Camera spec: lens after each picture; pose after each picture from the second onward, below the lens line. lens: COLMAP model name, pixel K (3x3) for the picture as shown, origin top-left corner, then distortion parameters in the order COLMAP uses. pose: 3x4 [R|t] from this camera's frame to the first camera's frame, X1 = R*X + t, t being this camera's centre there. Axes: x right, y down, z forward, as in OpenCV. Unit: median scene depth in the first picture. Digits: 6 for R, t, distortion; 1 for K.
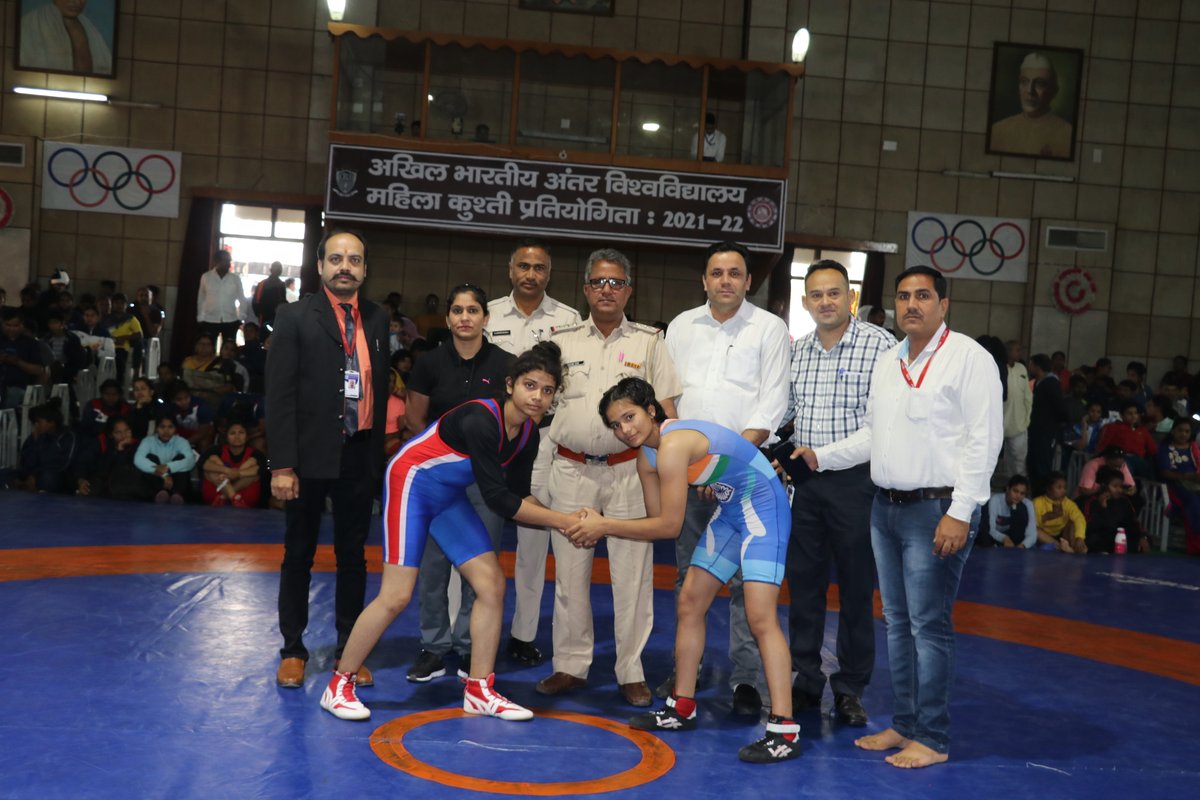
lens RADIAL K [[1476.7, 0, 600.0], [0, 1476.7, 400.0], [0, 0, 1]] dist [-0.003060, 0.482091]
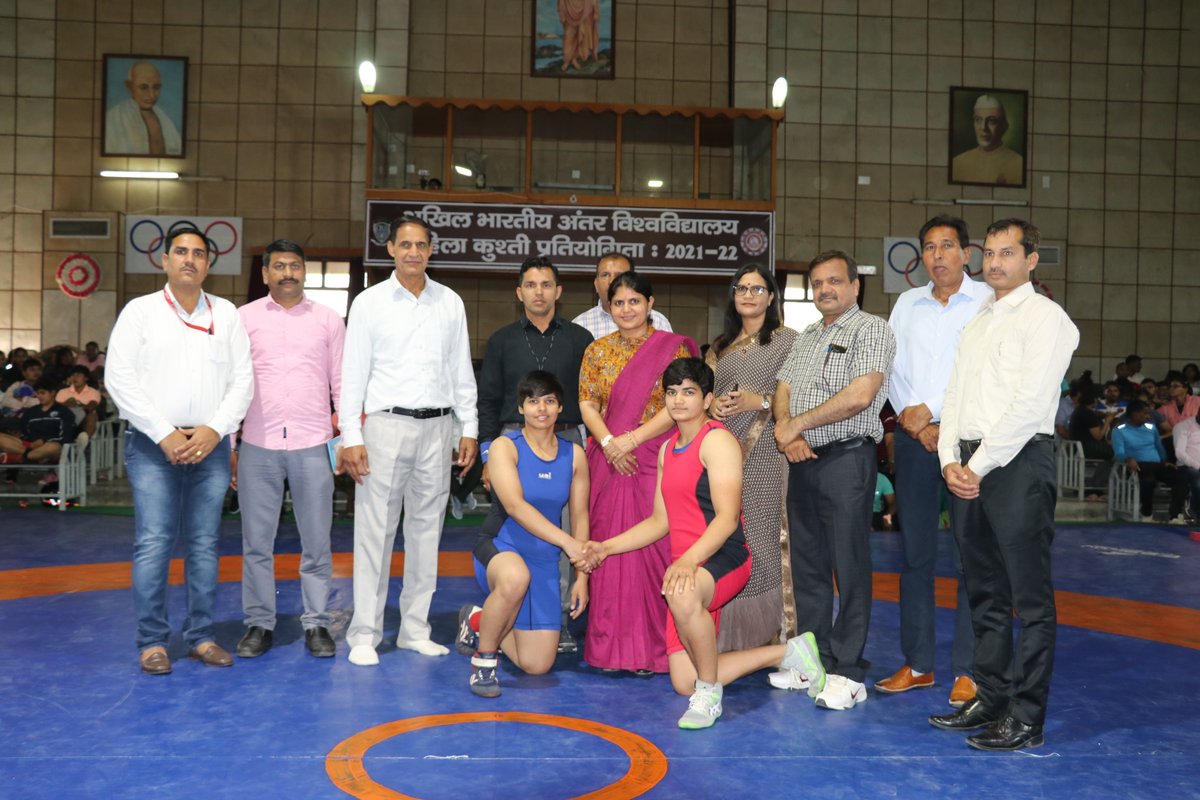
lens RADIAL K [[1230.3, 0, 600.0], [0, 1230.3, 400.0], [0, 0, 1]] dist [-0.098129, 0.329124]
pose [[0.998556, -0.047400, -0.025286, 0.010948], [0.046695, 0.998523, -0.027789, 0.012690], [0.026566, 0.026568, 0.999294, 0.070291]]
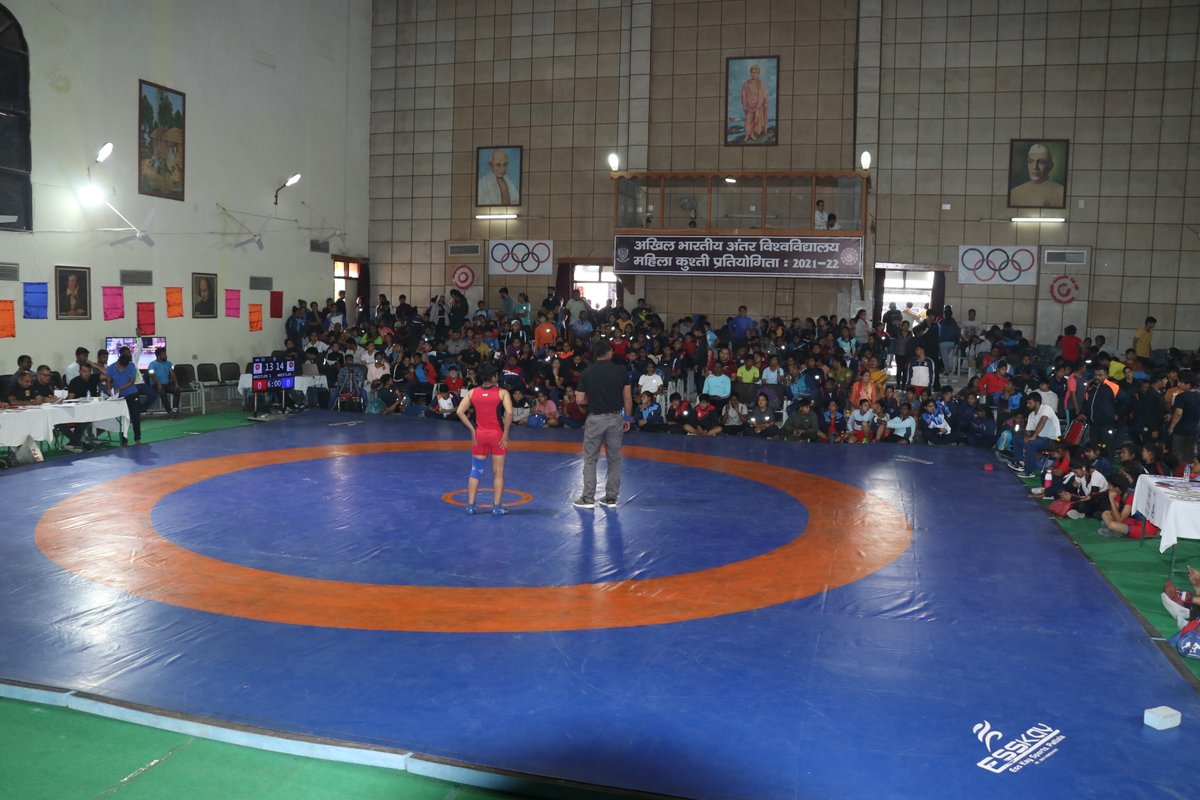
lens RADIAL K [[1230.3, 0, 600.0], [0, 1230.3, 400.0], [0, 0, 1]] dist [-0.098129, 0.329124]
pose [[0.927005, -0.014457, -0.374770, 0.367537], [0.030760, 0.998821, 0.037556, -0.019624], [0.373786, -0.046343, 0.926357, -0.454850]]
